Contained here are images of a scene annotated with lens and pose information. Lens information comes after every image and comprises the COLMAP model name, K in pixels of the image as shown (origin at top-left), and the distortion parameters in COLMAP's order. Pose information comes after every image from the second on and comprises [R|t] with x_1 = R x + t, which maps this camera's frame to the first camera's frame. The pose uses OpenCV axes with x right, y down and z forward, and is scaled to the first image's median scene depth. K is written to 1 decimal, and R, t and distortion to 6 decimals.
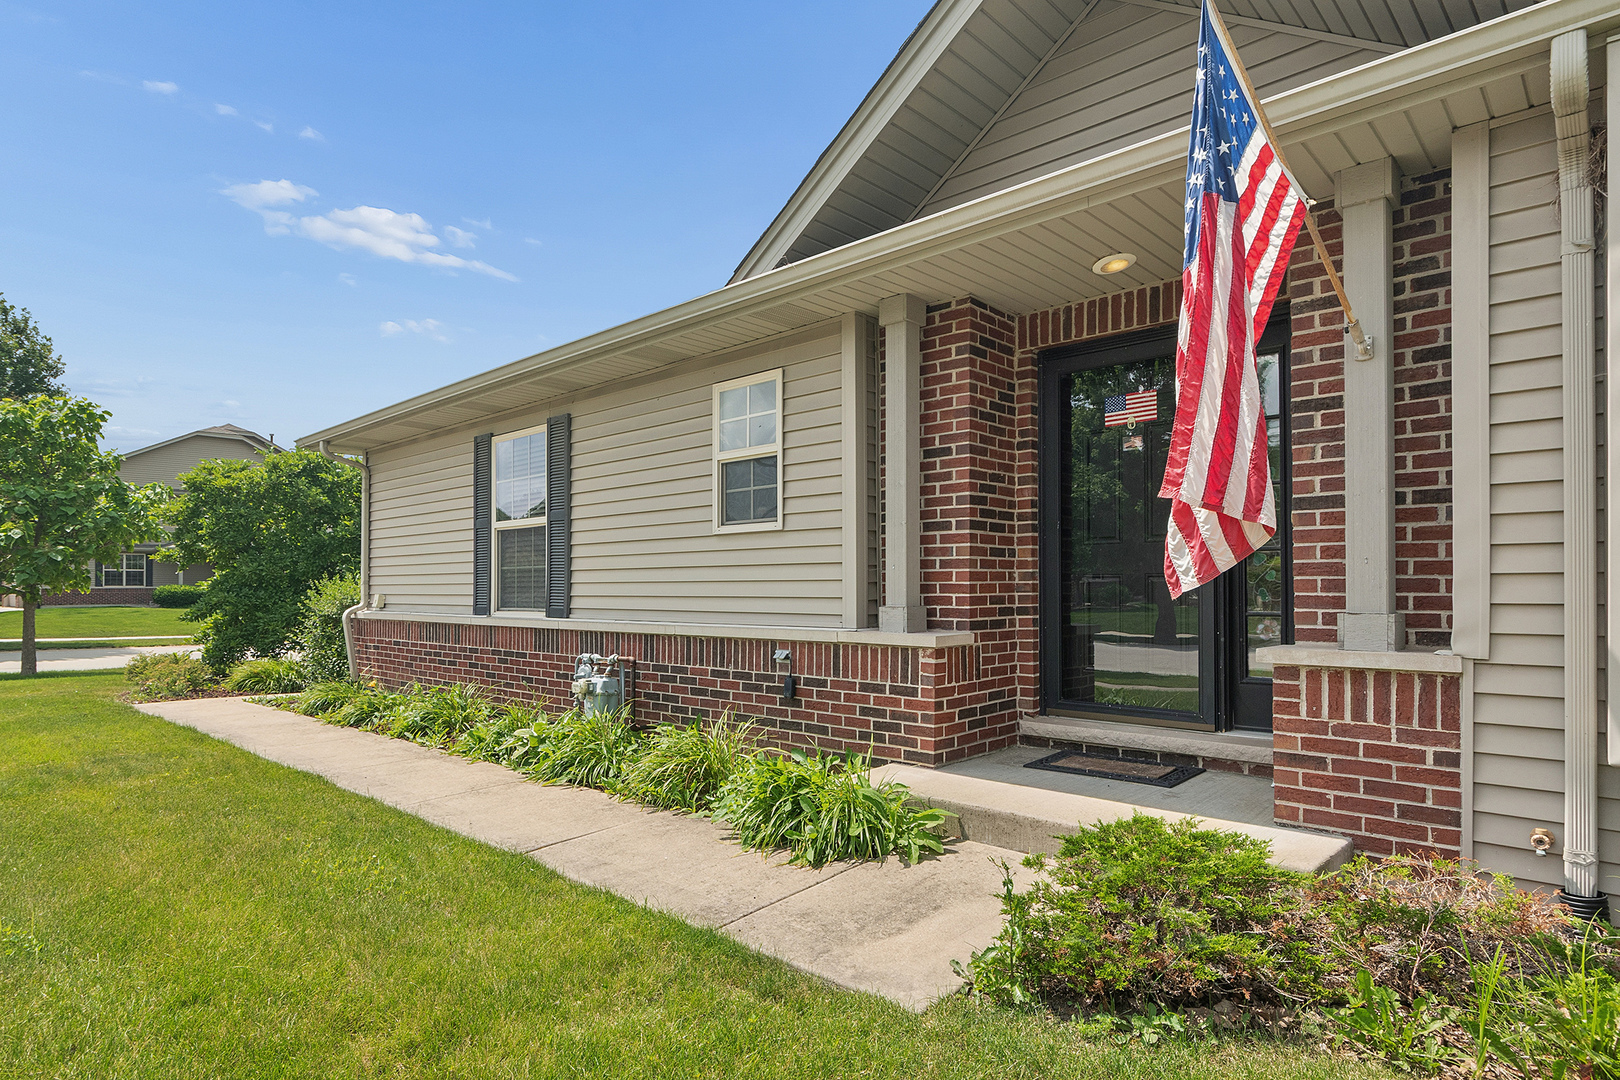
lens RADIAL K [[869.5, 0, 819.2], [0, 869.5, 562.7], [0, 0, 1]] dist [-0.001209, -0.000388]
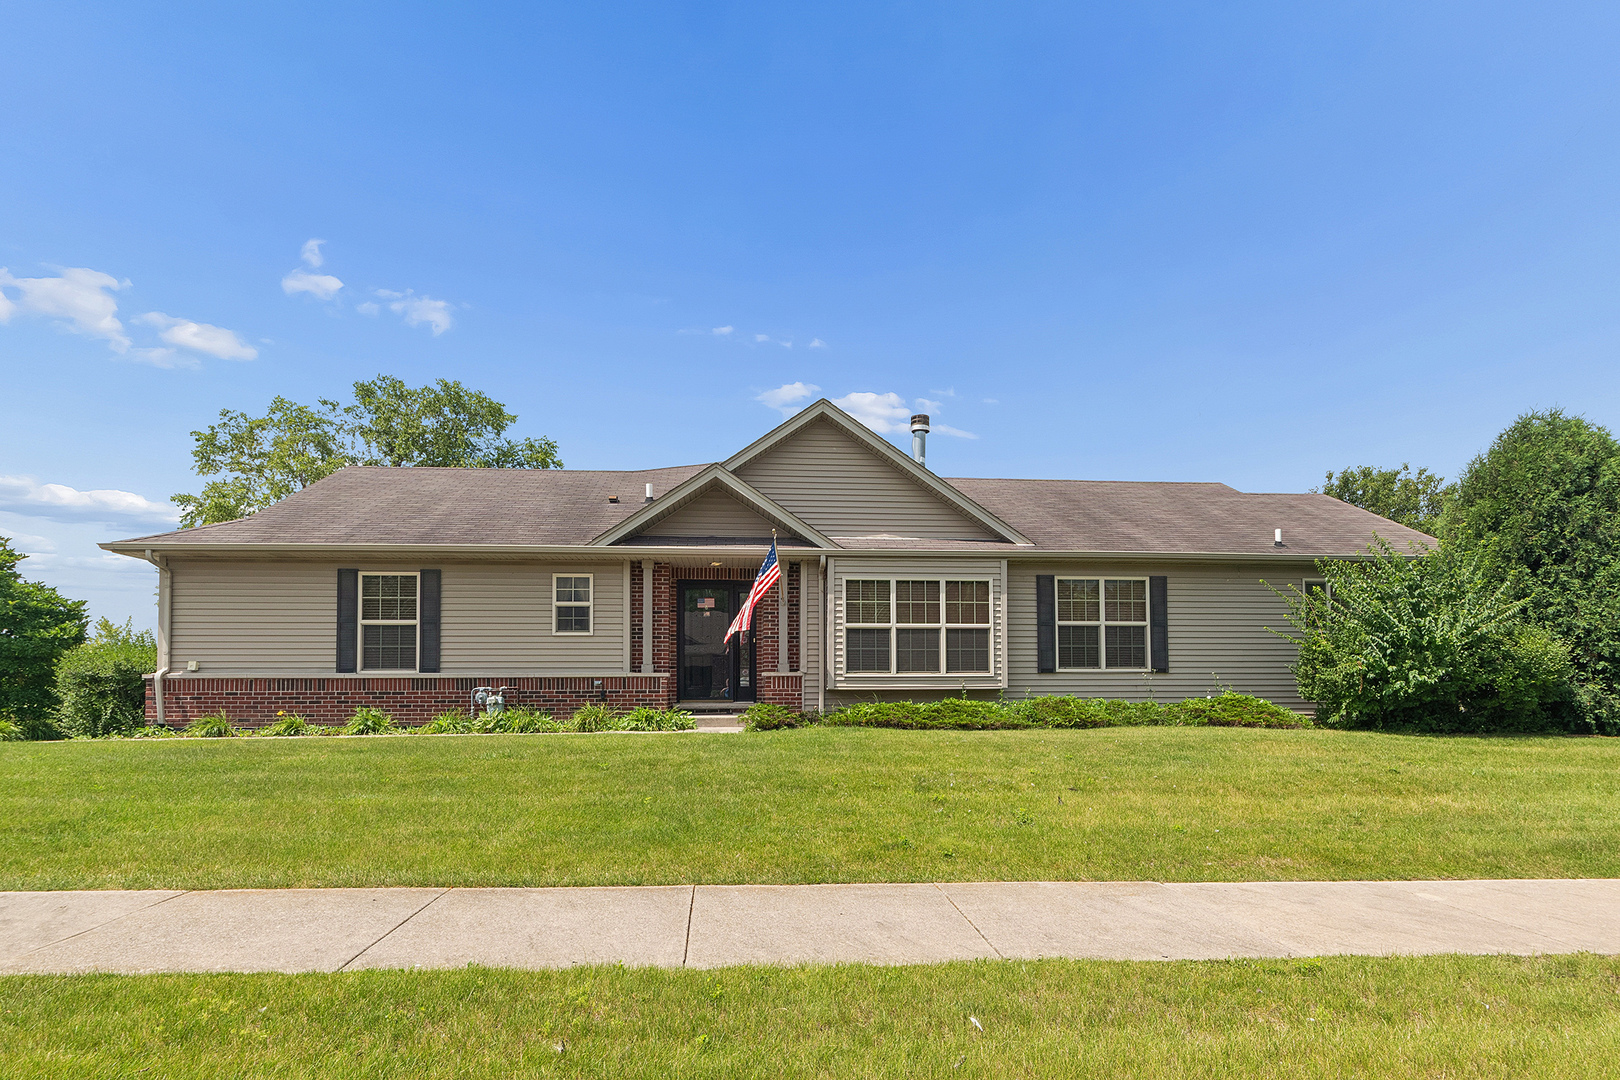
lens RADIAL K [[869.5, 0, 807.0], [0, 869.5, 537.0], [0, 0, 1]] dist [-0.001209, -0.000388]
pose [[0.694286, 0.107992, 0.711551, -1.533205], [-0.022516, 0.991453, -0.128504, -0.010115], [-0.719347, 0.073197, 0.690783, -1.336399]]
